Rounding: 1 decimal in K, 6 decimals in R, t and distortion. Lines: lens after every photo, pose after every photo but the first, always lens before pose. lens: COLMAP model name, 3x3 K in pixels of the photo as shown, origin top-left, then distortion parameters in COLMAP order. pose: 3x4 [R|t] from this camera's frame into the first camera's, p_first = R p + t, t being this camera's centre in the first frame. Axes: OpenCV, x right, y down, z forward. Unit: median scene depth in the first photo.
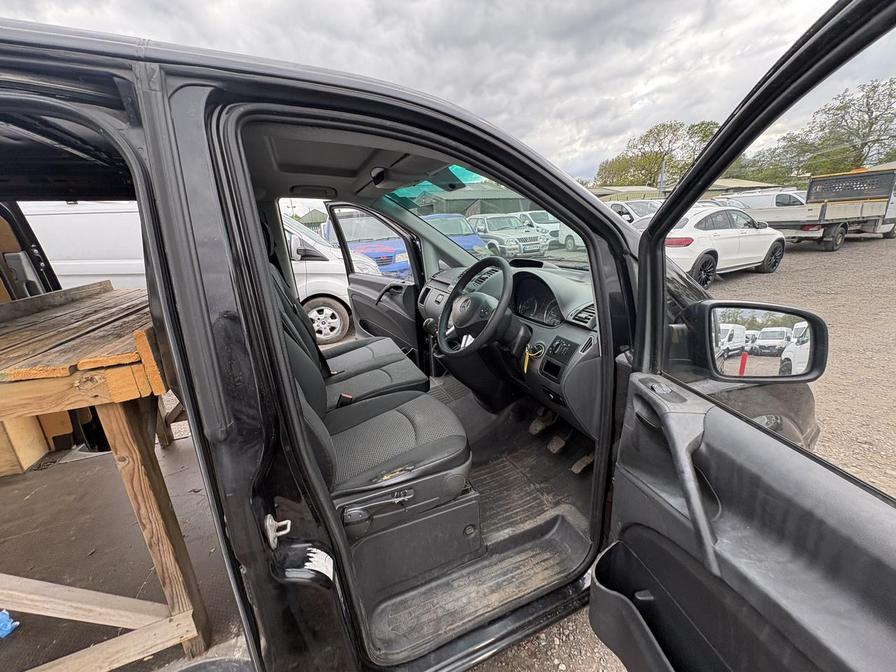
lens RADIAL K [[355.5, 0, 447.2], [0, 355.5, 337.1], [0, 0, 1]] dist [-0.003158, 0.001148]
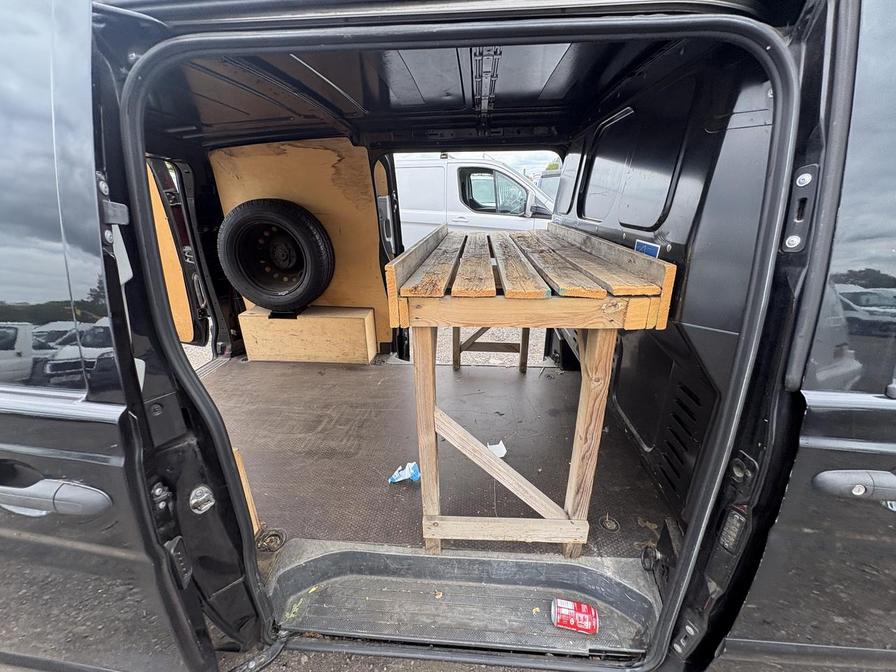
lens RADIAL K [[355.5, 0, 447.1], [0, 355.5, 336.6], [0, 0, 1]] dist [-0.003158, 0.001148]
pose [[0.894873, 0.190791, -0.403486, -0.389365], [-0.151782, 0.980237, 0.126880, 0.059700], [0.419719, -0.052300, 0.906146, -0.089481]]
